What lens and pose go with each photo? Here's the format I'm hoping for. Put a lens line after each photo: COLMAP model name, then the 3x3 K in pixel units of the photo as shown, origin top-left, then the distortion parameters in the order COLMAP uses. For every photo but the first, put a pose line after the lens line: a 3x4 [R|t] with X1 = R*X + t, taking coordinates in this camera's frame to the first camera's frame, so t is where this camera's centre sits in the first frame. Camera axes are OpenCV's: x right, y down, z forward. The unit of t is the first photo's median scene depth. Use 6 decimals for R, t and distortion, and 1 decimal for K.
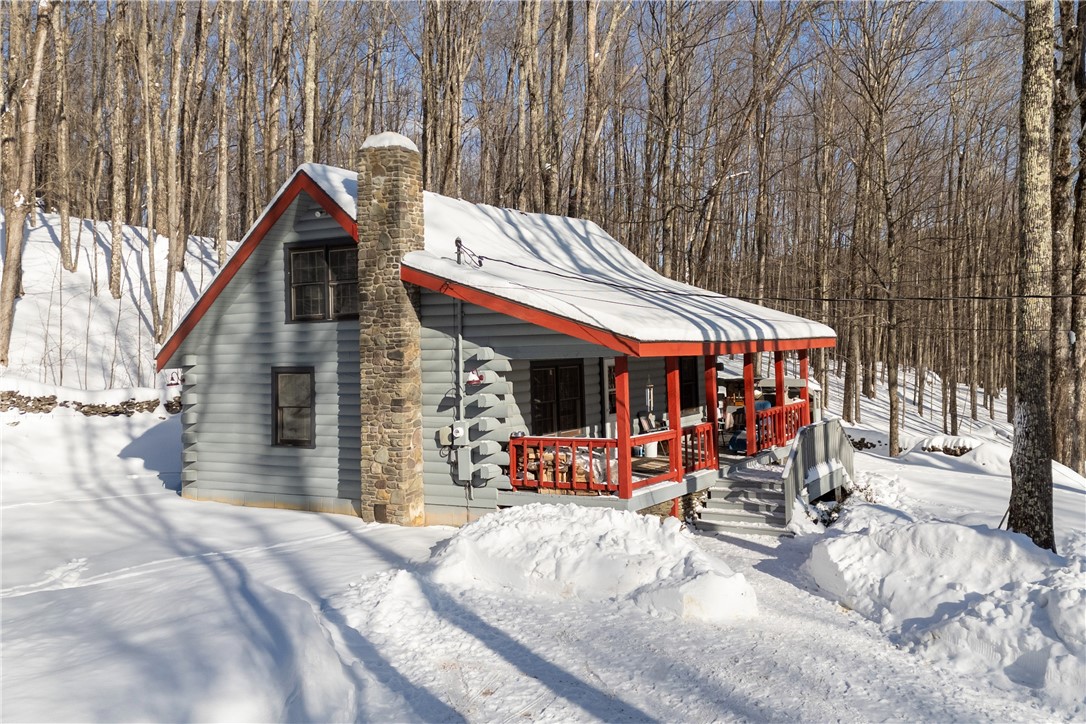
lens RADIAL K [[967.9, 0, 537.0], [0, 967.9, 369.2], [0, 0, 1]] dist [0.039227, 0.007960]
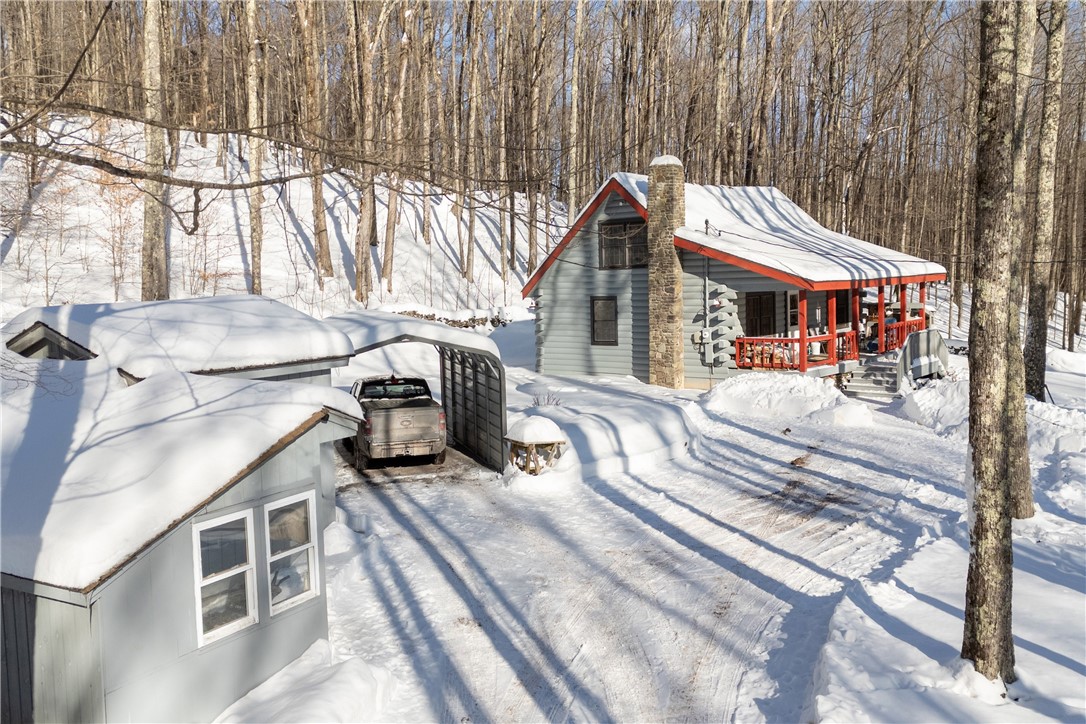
lens RADIAL K [[967.9, 0, 675.0], [0, 967.9, 445.9], [0, 0, 1]] dist [0.039227, 0.007960]
pose [[0.999868, 0.002224, -0.016072, -0.104177], [0.000318, 0.987687, 0.156440, -0.008990], [0.016222, -0.156425, 0.987557, -0.705072]]
